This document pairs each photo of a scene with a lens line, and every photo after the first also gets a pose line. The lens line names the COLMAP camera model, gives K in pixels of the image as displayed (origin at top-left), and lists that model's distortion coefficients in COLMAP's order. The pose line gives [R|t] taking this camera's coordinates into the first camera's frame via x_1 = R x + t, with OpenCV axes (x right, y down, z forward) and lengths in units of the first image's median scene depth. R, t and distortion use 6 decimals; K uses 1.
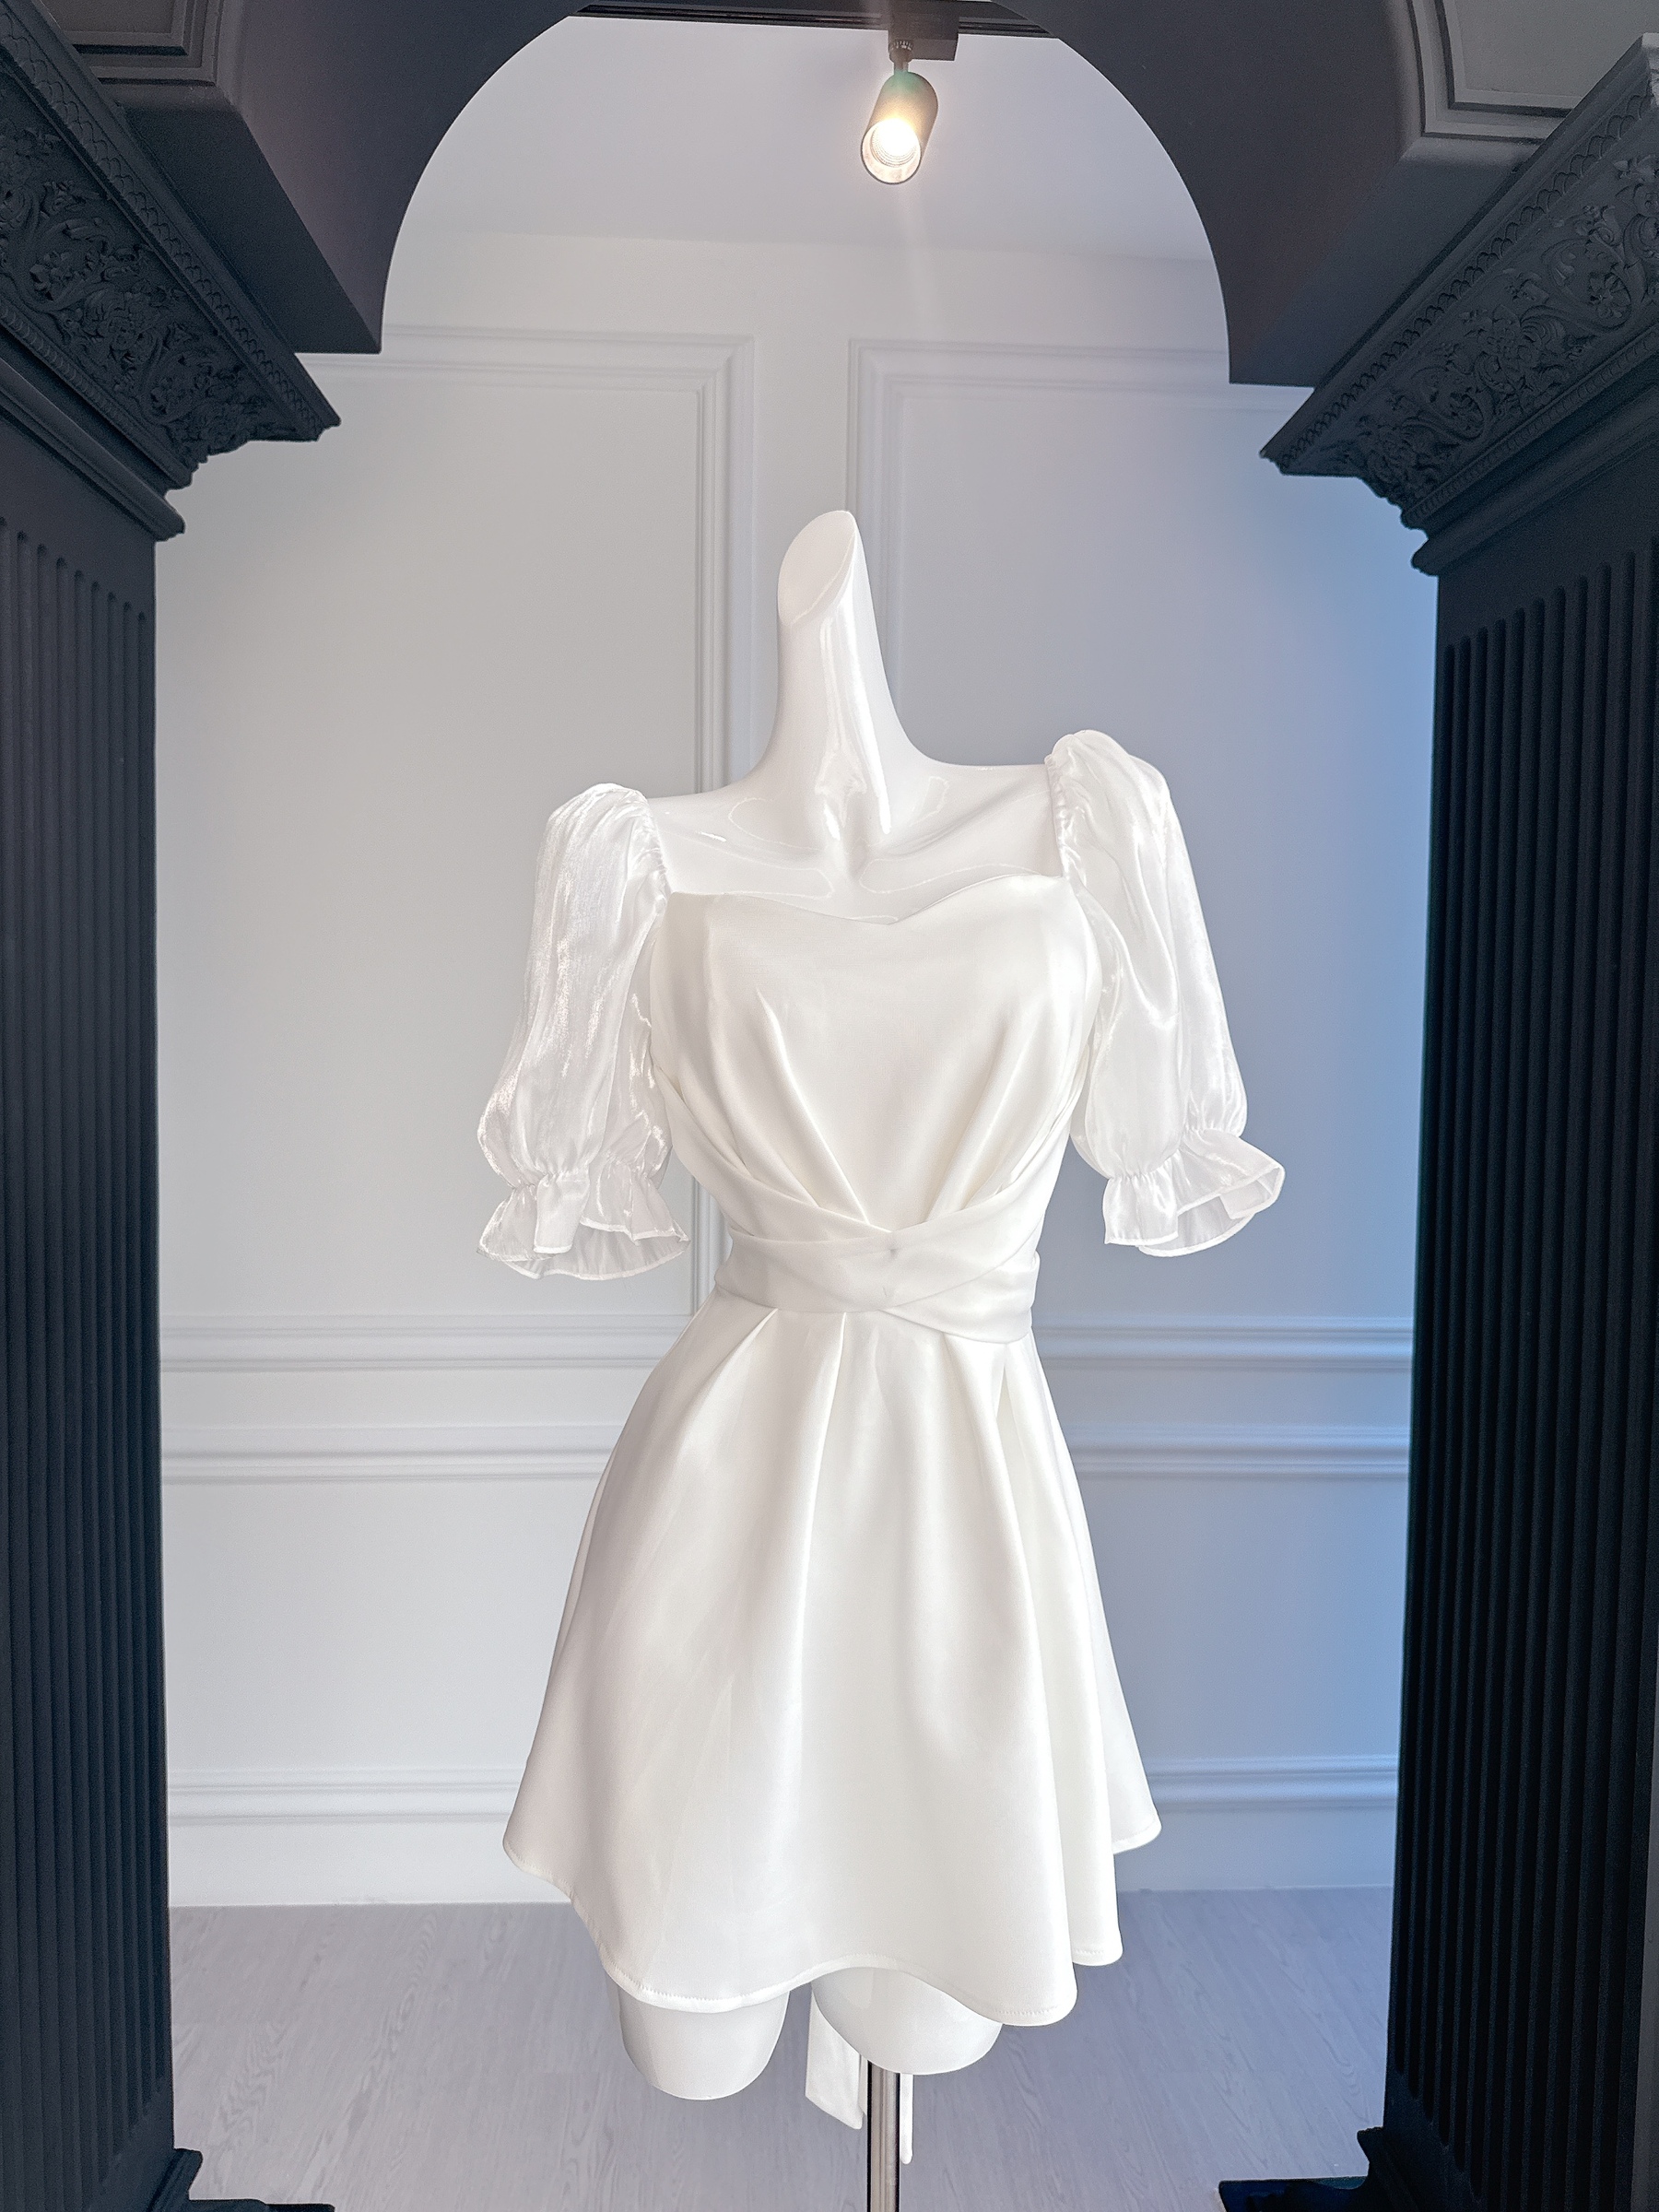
lens RADIAL K [[1583.0, 0, 829.5], [0, 1583.0, 1106.0], [0, 0, 1]] dist [-0.006031, -0.007013]
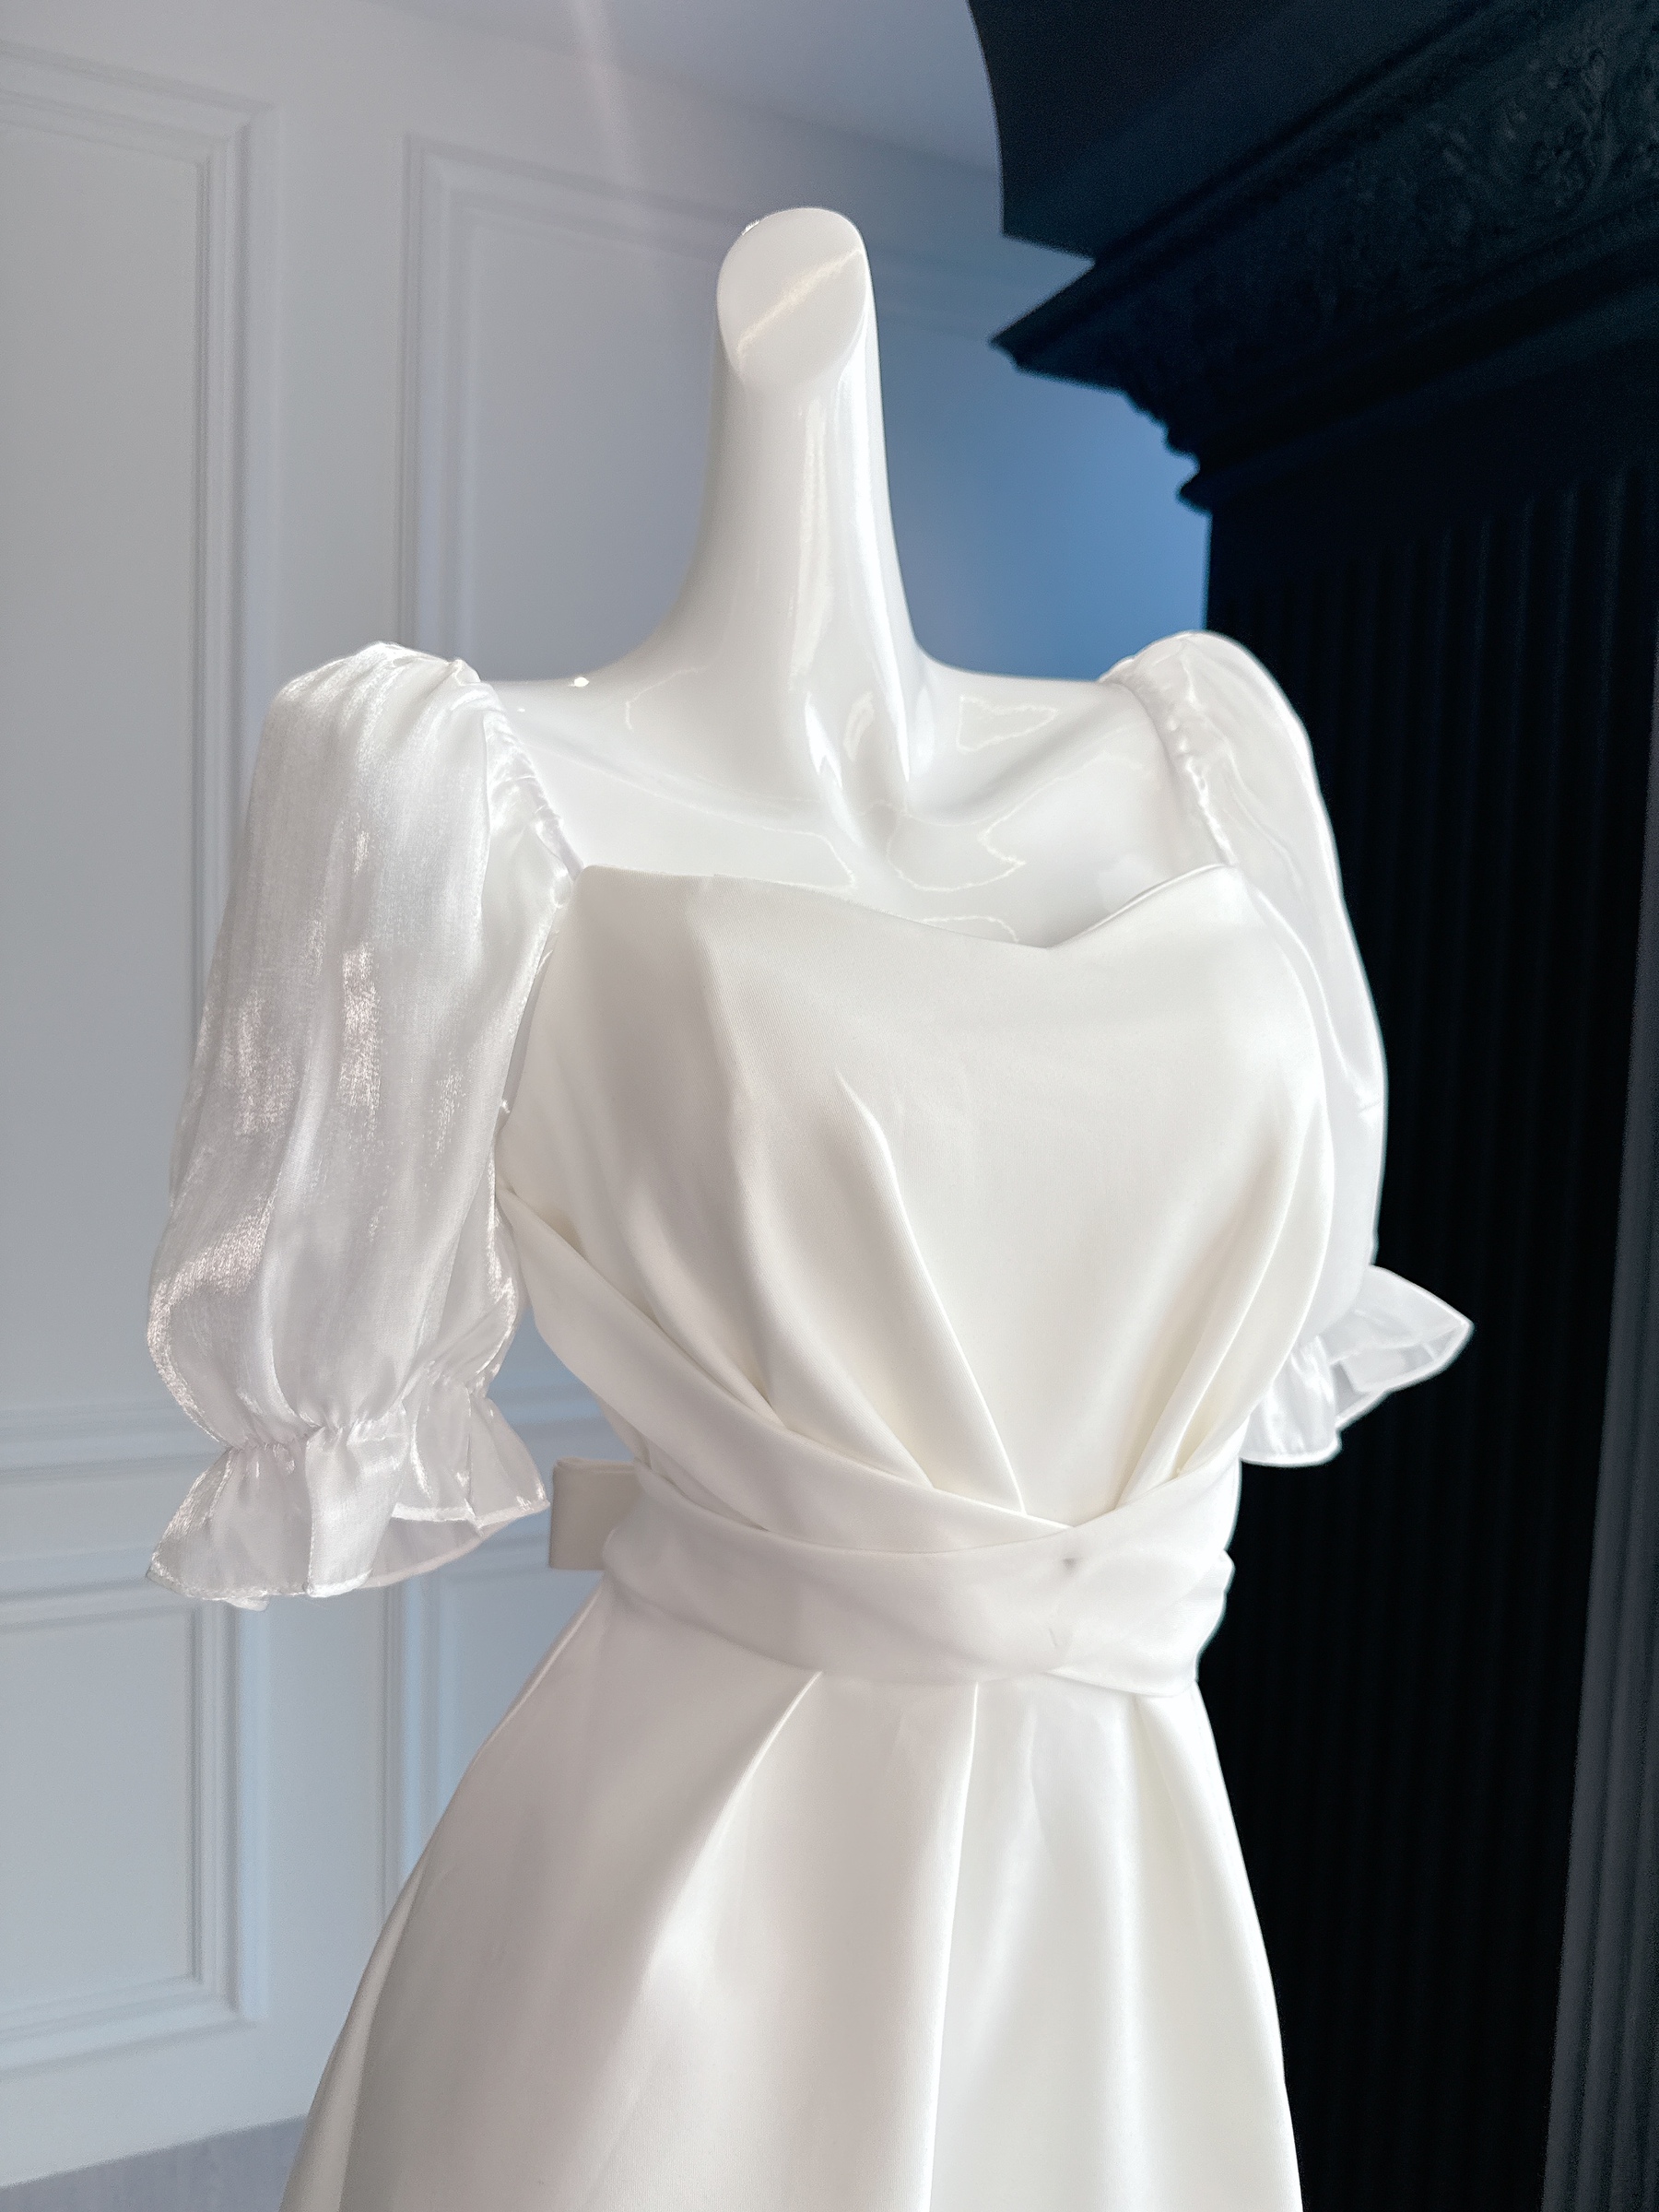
lens RADIAL K [[1583.0, 0, 829.5], [0, 1583.0, 1106.0], [0, 0, 1]] dist [-0.006031, -0.007013]
pose [[0.931481, -0.005767, 0.363743, -0.131675], [-0.004372, 0.999625, 0.027045, -0.044210], [-0.363763, -0.026782, 0.931107, 0.306636]]
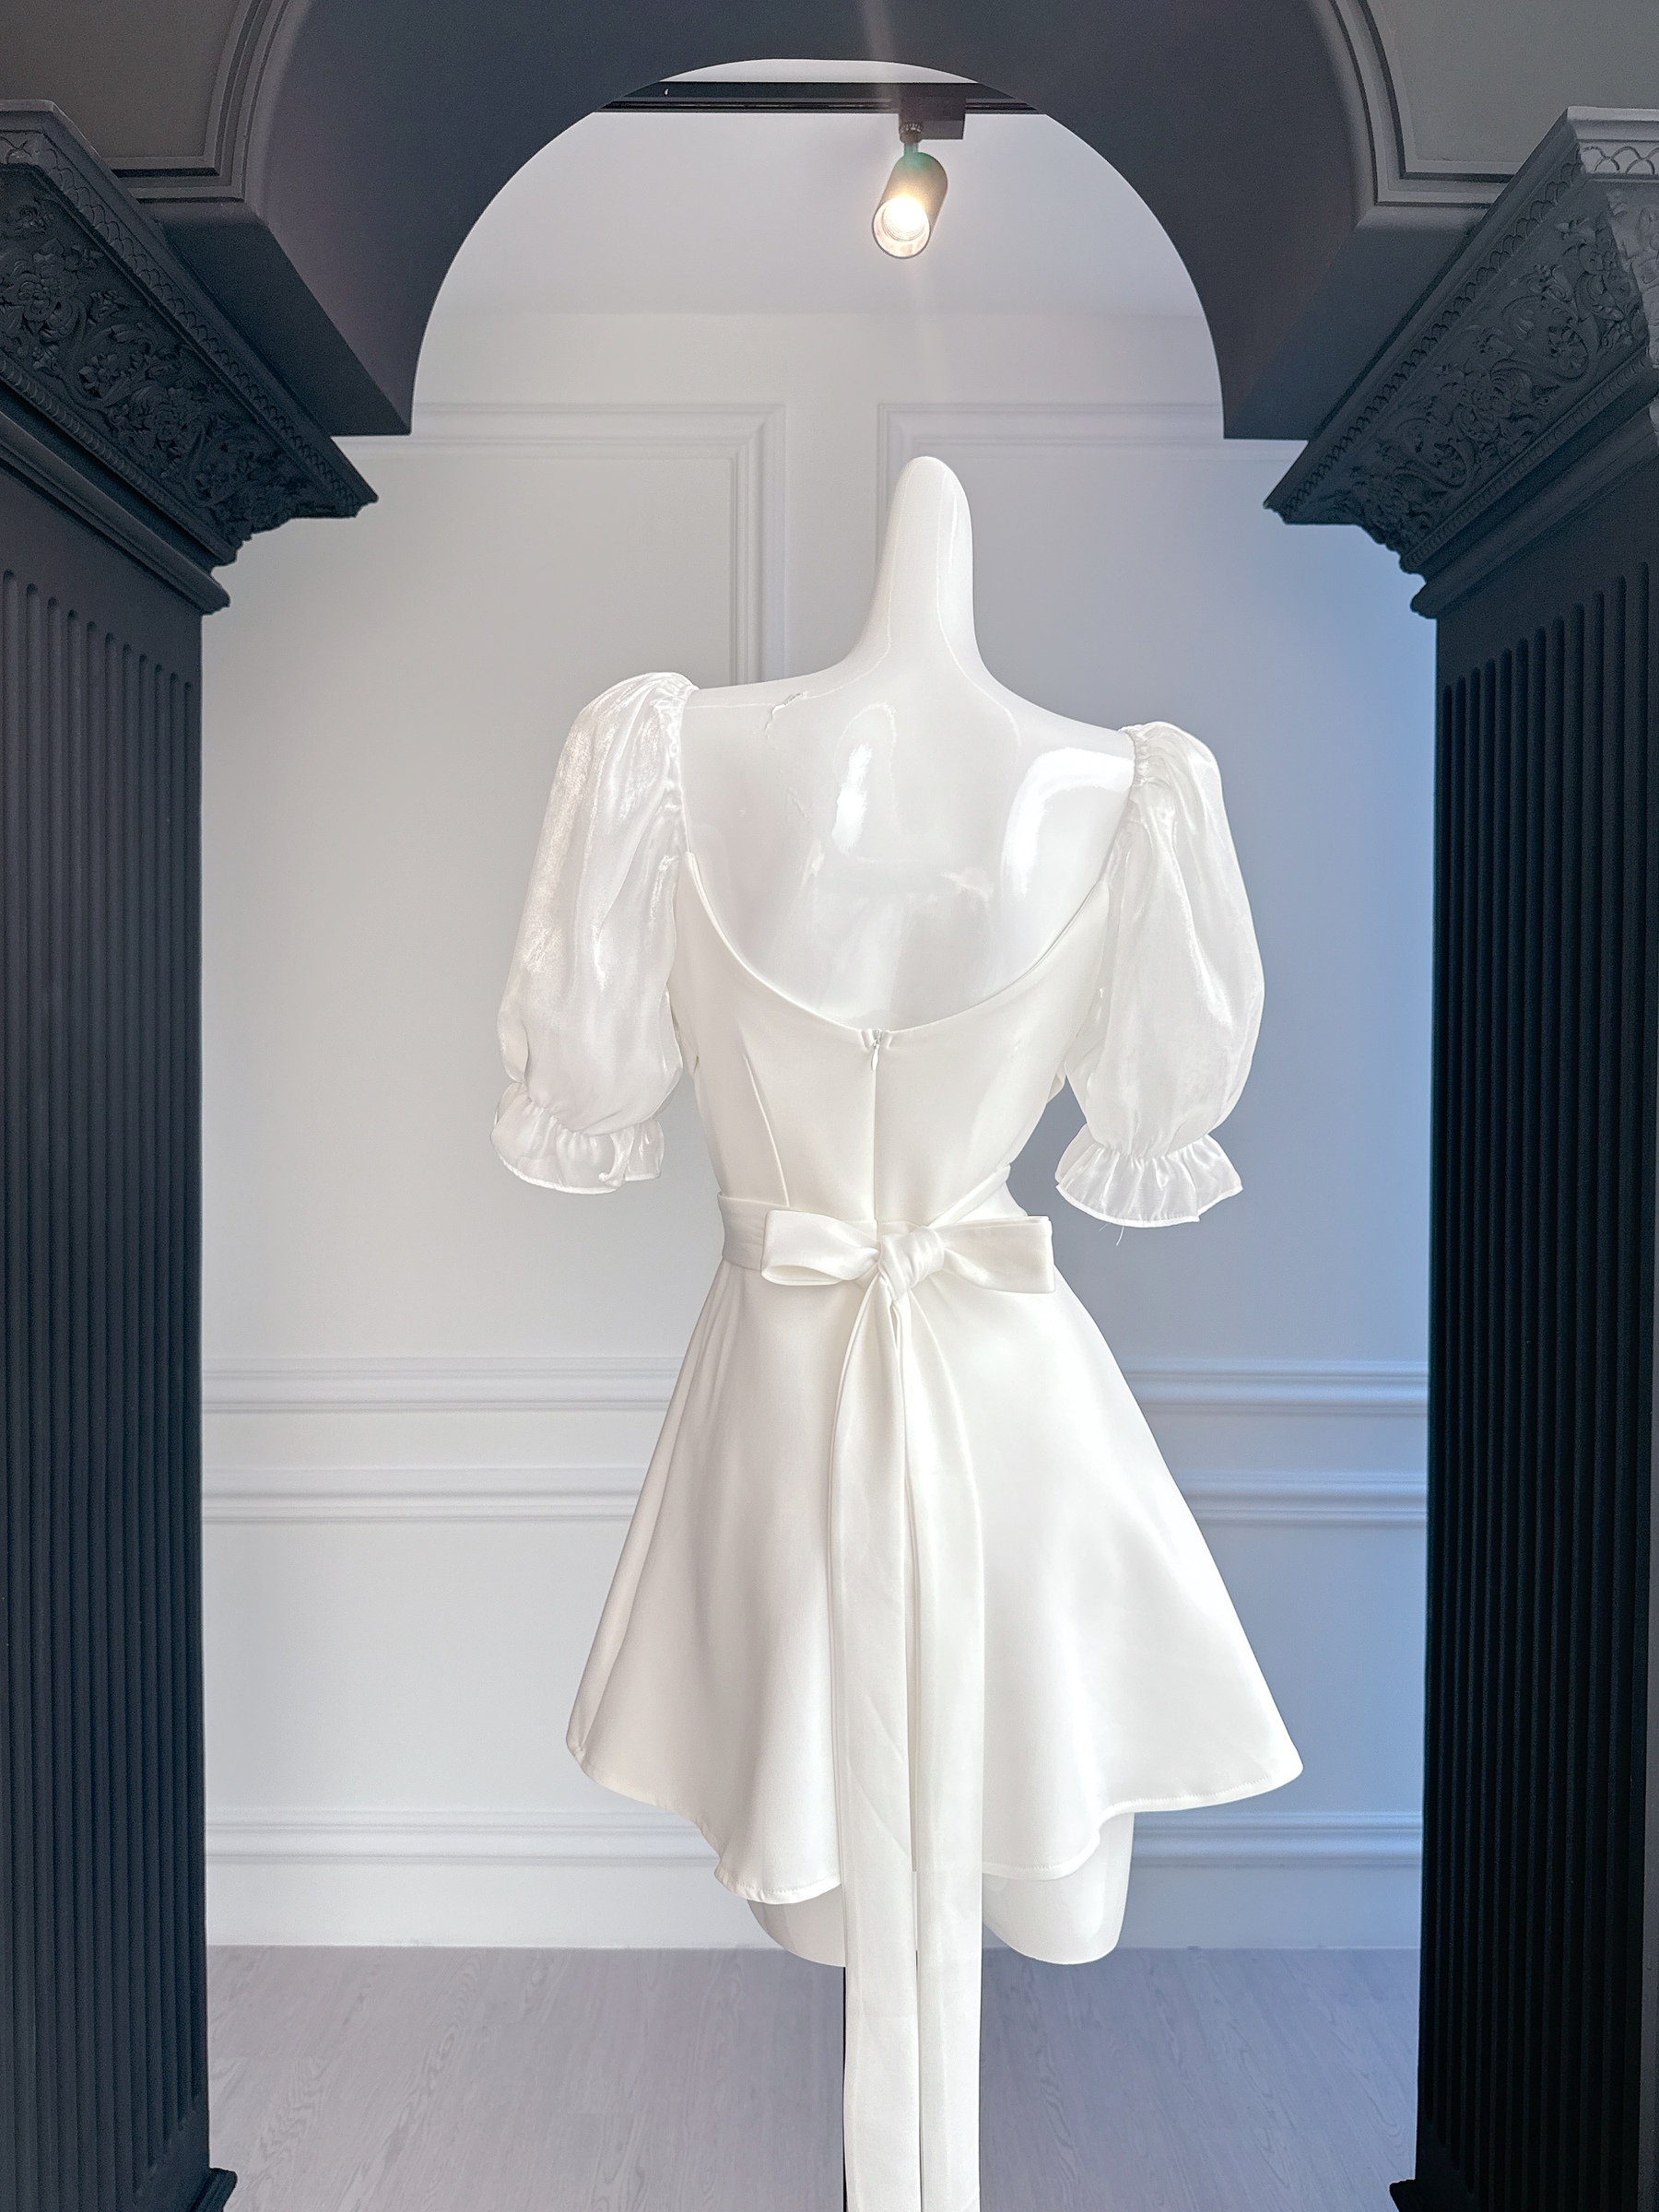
lens RADIAL K [[1613.6, 0, 829.5], [0, 1613.6, 1106.0], [0, 0, 1]] dist [-0.007065, -0.006628]
pose [[0.998655, -0.008080, -0.051216, 0.051261], [0.006214, 0.999314, -0.036506, 0.015457], [0.051476, 0.036138, 0.998020, -0.050582]]
